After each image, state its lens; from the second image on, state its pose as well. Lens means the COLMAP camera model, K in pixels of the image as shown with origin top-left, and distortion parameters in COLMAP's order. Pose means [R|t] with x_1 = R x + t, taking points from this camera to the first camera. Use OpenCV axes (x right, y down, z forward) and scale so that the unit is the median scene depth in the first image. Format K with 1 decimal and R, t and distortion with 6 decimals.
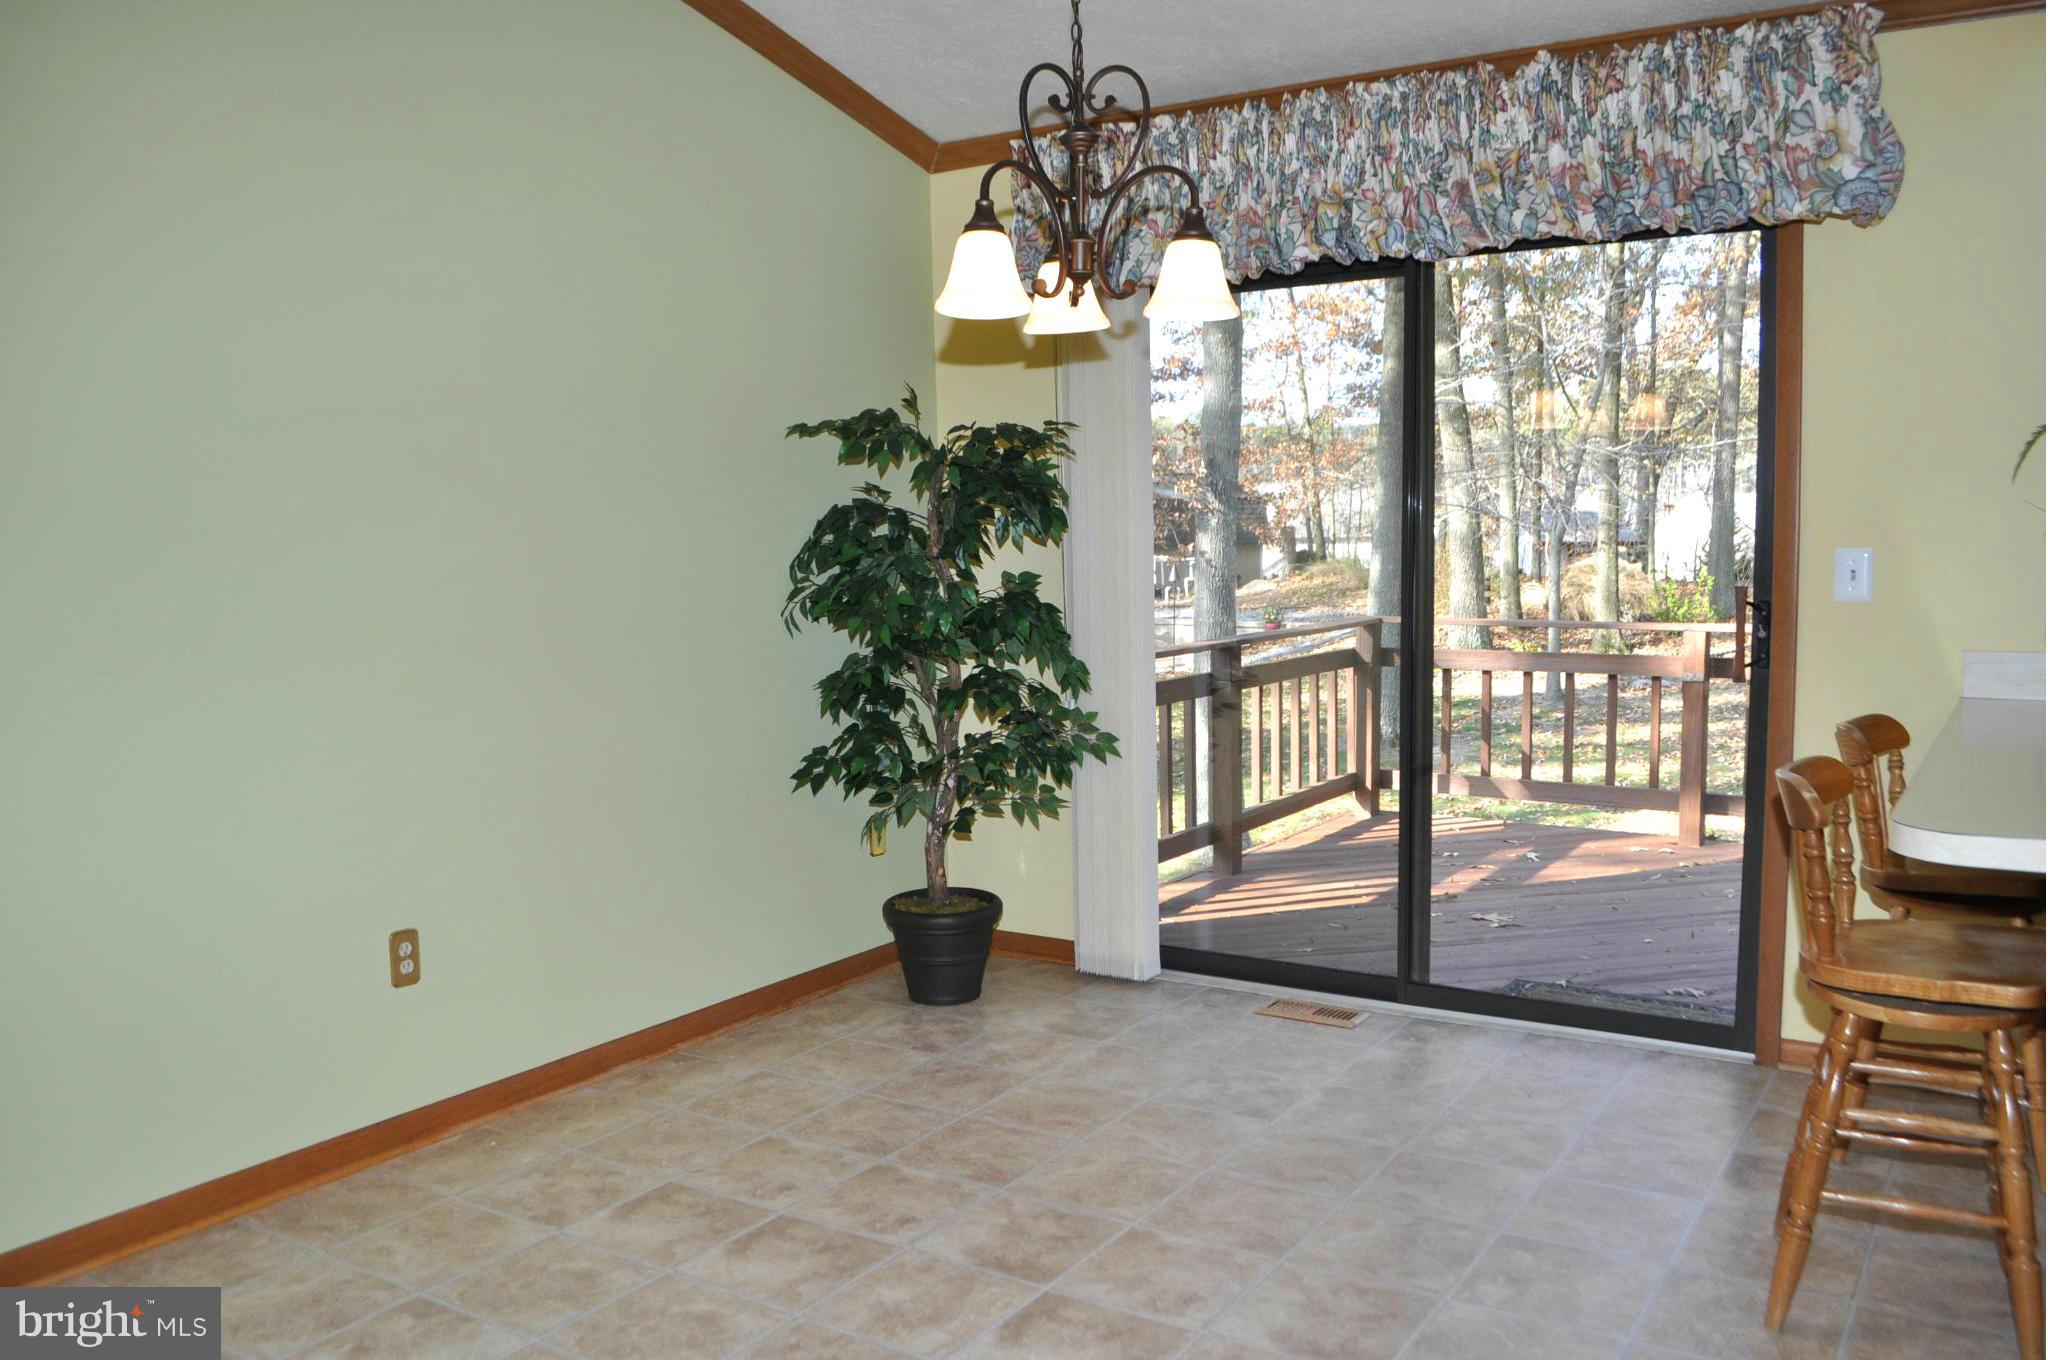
lens RADIAL K [[1619.1, 0, 1032.3], [0, 1619.1, 719.6], [0, 0, 1]] dist [-0.083667, 0.008707]
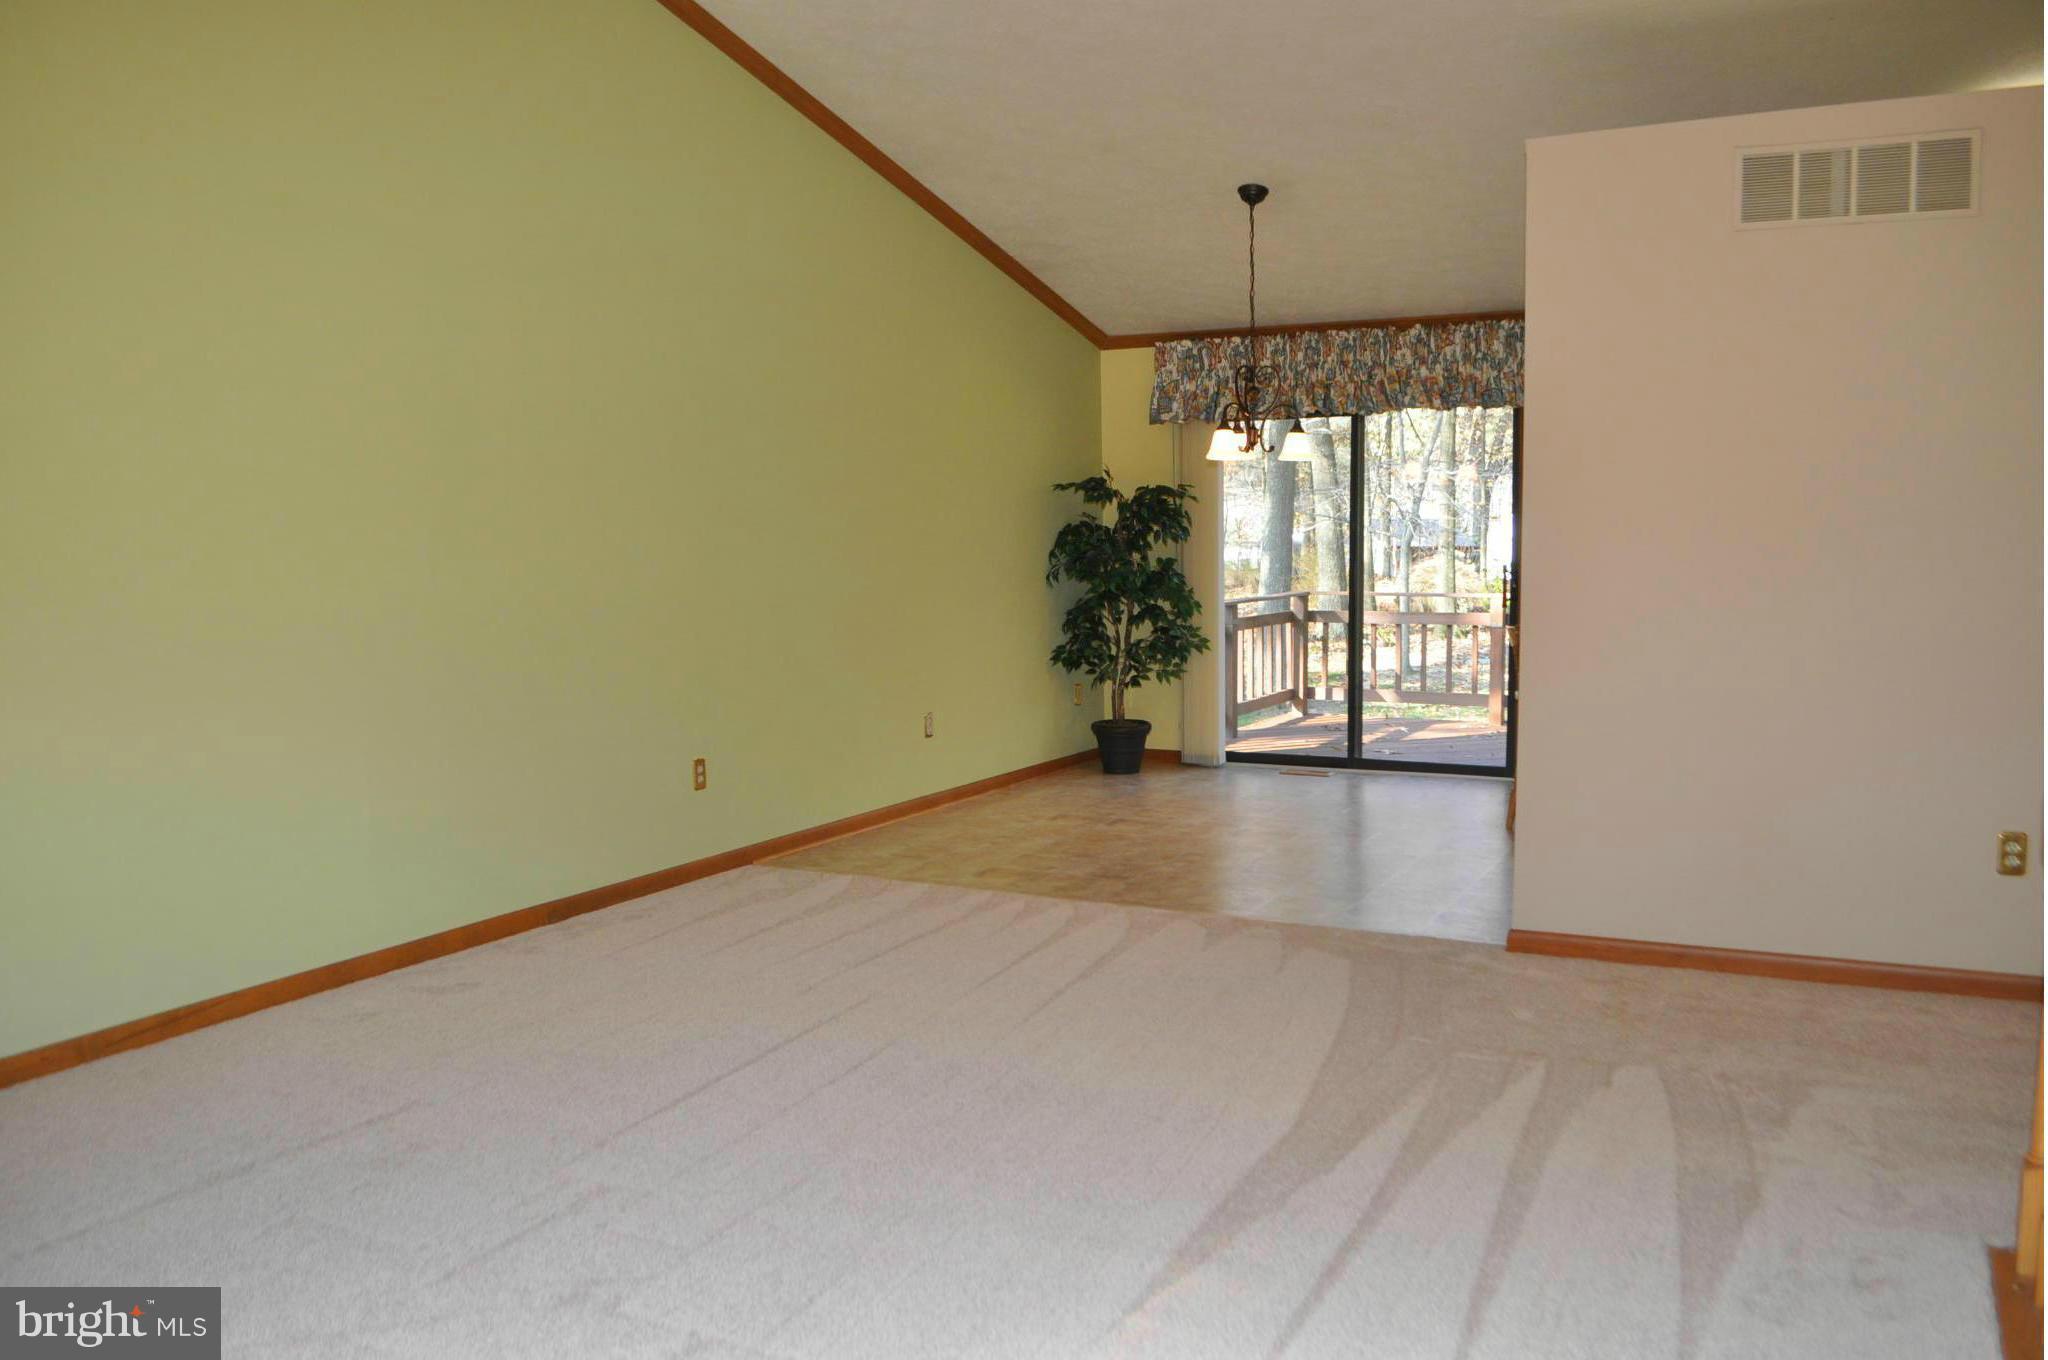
lens RADIAL K [[1619.1, 0, 1032.3], [0, 1619.1, 719.6], [0, 0, 1]] dist [-0.083667, 0.008707]
pose [[0.995730, -0.005226, 0.092162, -0.365396], [0.005459, 0.999983, -0.002272, 0.117209], [-0.092149, 0.002766, 0.995741, -1.019783]]
